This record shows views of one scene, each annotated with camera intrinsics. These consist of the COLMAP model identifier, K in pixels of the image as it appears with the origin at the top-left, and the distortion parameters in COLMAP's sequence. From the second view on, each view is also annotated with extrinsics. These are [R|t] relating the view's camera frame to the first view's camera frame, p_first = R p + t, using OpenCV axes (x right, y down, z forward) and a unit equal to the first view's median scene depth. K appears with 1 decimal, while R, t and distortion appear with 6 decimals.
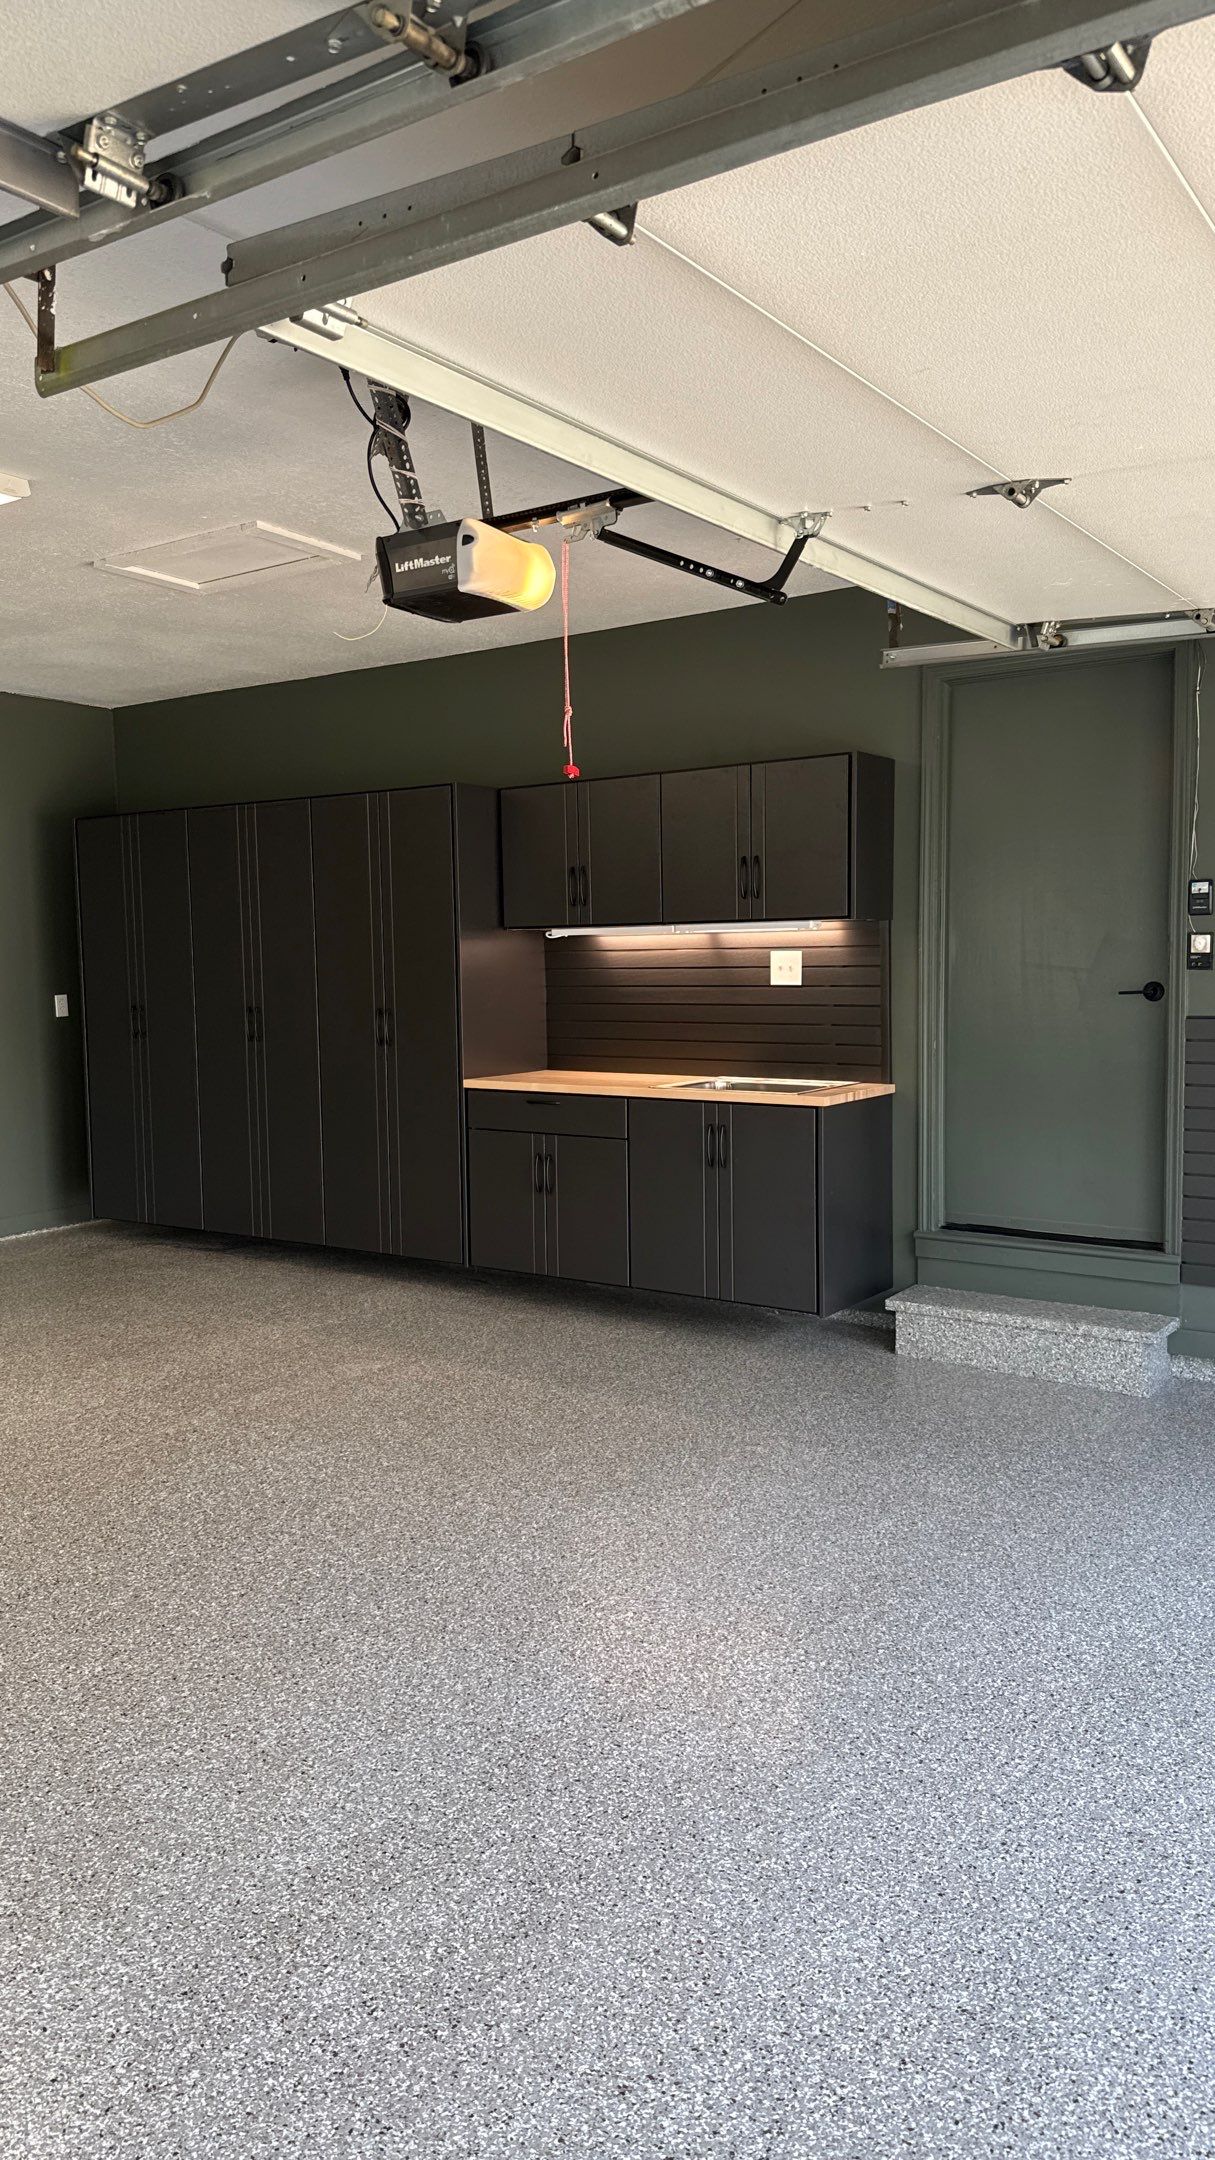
lens RADIAL K [[1498.2, 0, 592.2], [0, 1498.2, 1078.9], [0, 0, 1]] dist [0.175360, -0.353023]
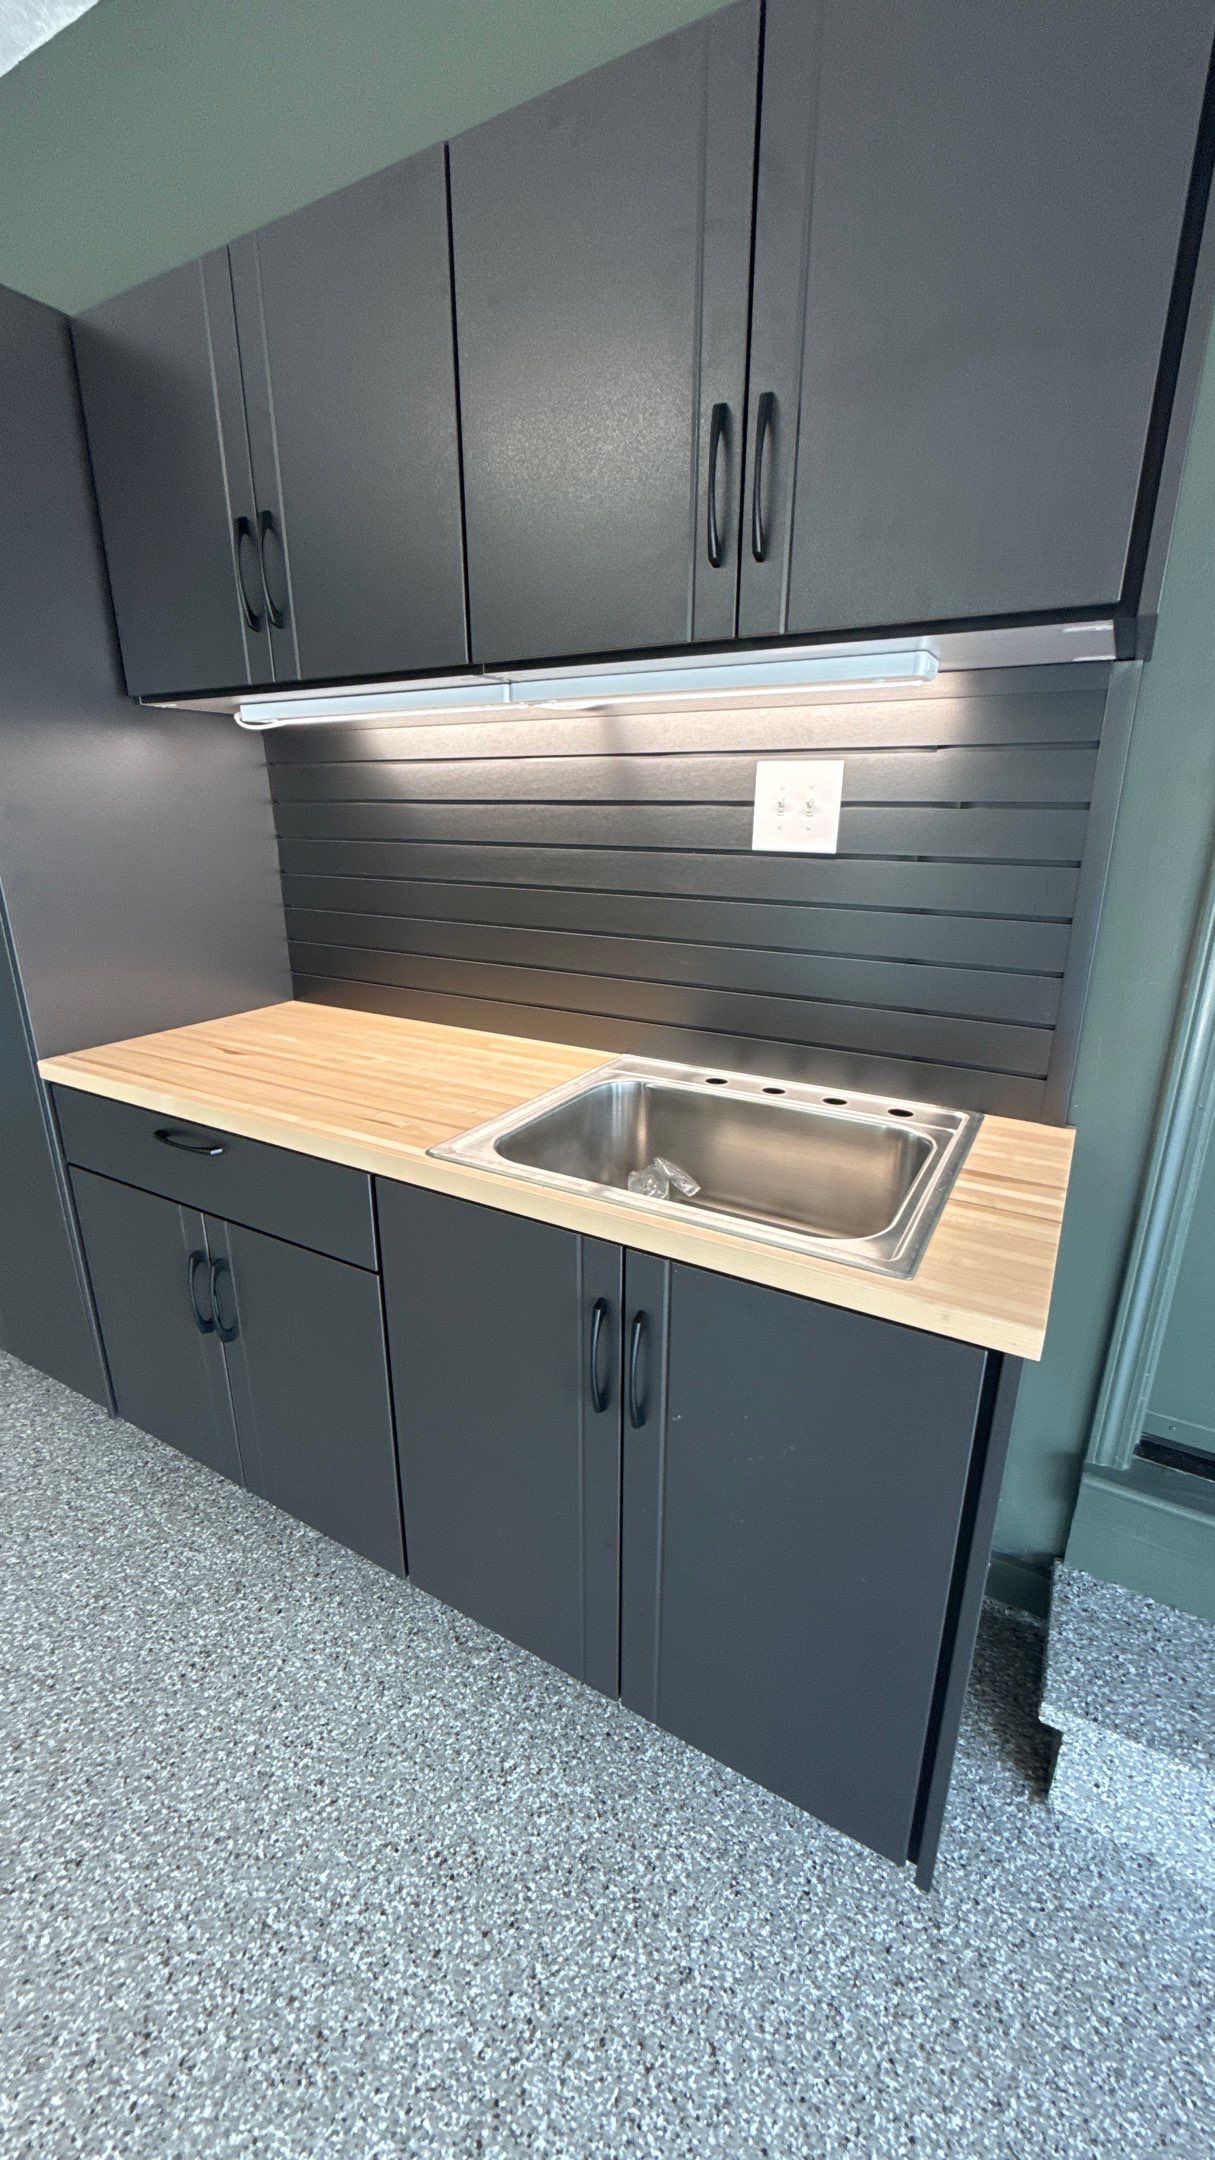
lens RADIAL K [[862.6, 0, 604.2], [0, 862.6, 1080.6], [0, 0, 1]] dist [-0.002278, 0.001622]
pose [[0.995806, -0.010981, 0.090827, 0.065454], [-0.010177, 0.973314, 0.229250, -0.062235], [-0.090921, -0.229213, 0.969121, 0.867982]]
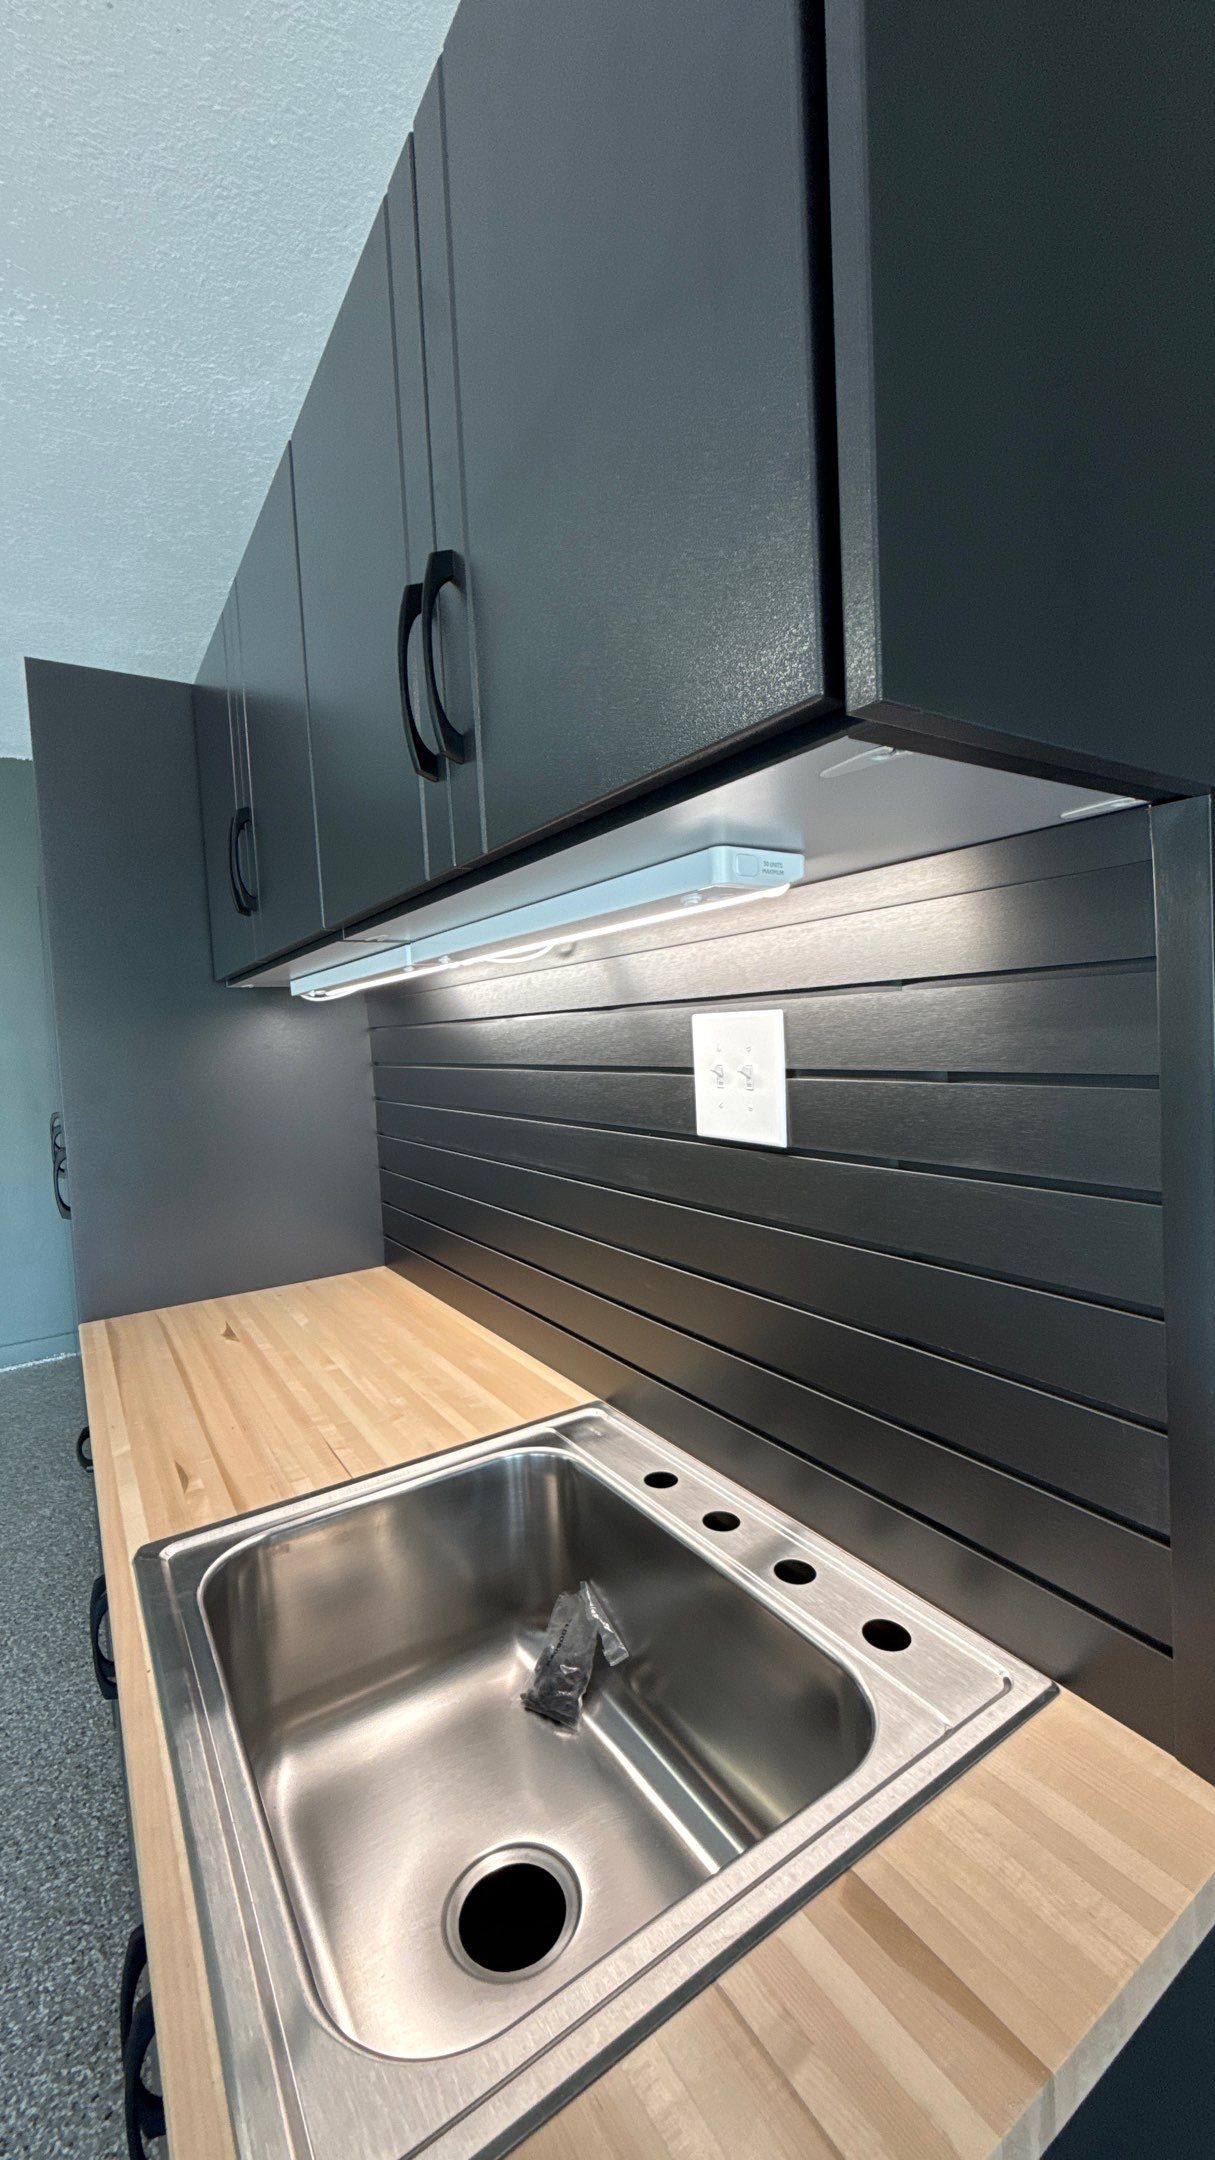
lens RADIAL K [[862.6, 0, 604.2], [0, 862.6, 1080.6], [0, 0, 1]] dist [-0.002278, 0.001622]
pose [[0.927199, -0.009210, -0.374455, 0.184026], [0.006422, 0.999942, -0.008692, -0.080829], [0.374513, 0.005655, 0.927204, 0.961279]]
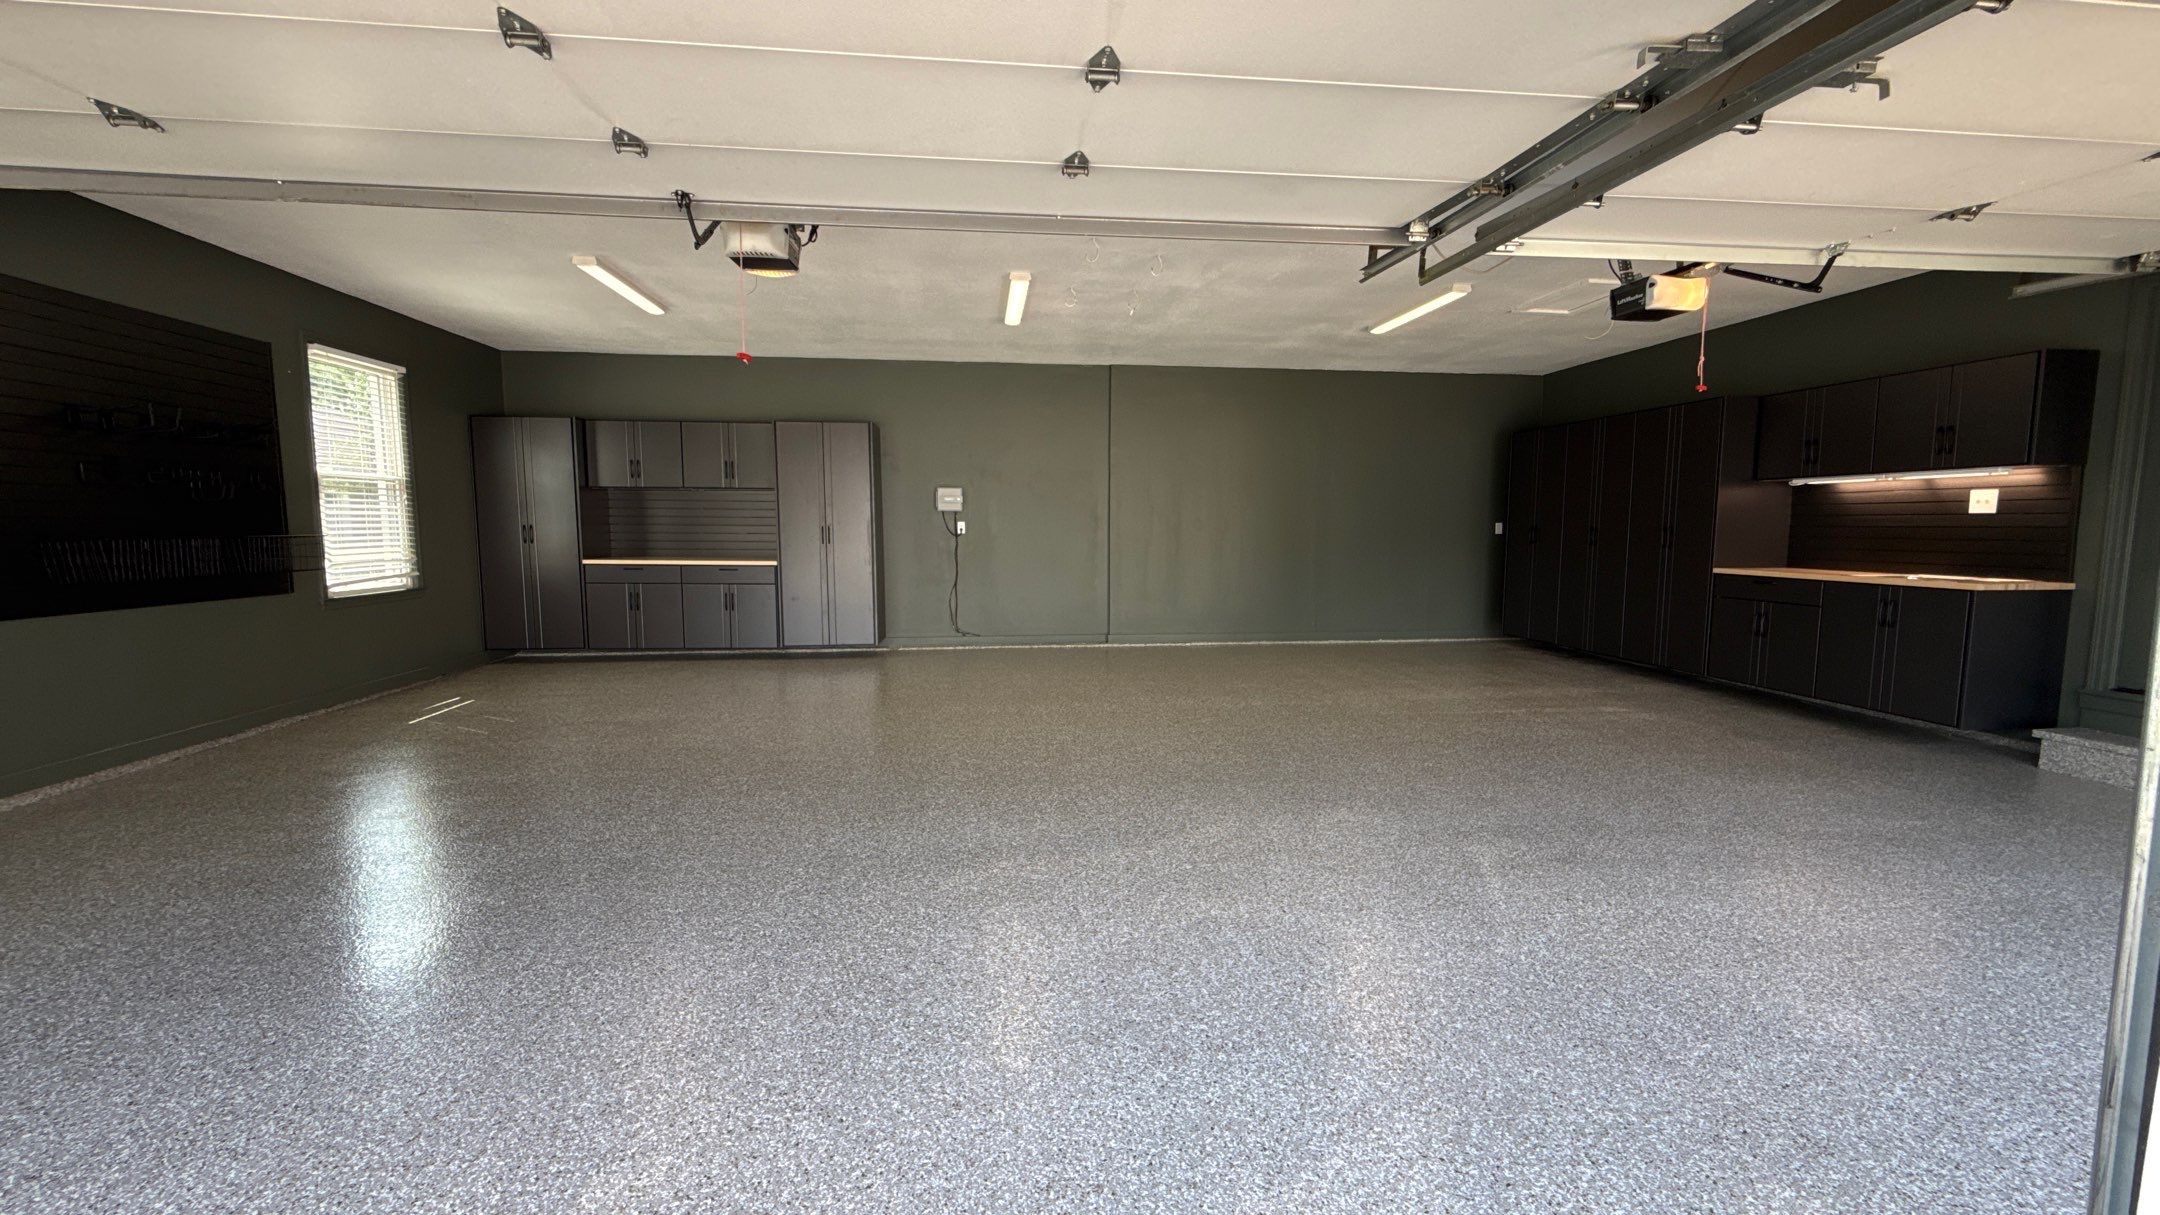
lens RADIAL K [[862.6, 0, 1080.0], [0, 862.6, 611.1], [0, 0, 1]] dist [-0.002278, 0.001622]
pose [[0.666501, 0.088756, -0.740201, 0.195511], [-0.071387, 0.995923, 0.055140, 0.055216], [0.742078, 0.016090, 0.670120, -0.240126]]
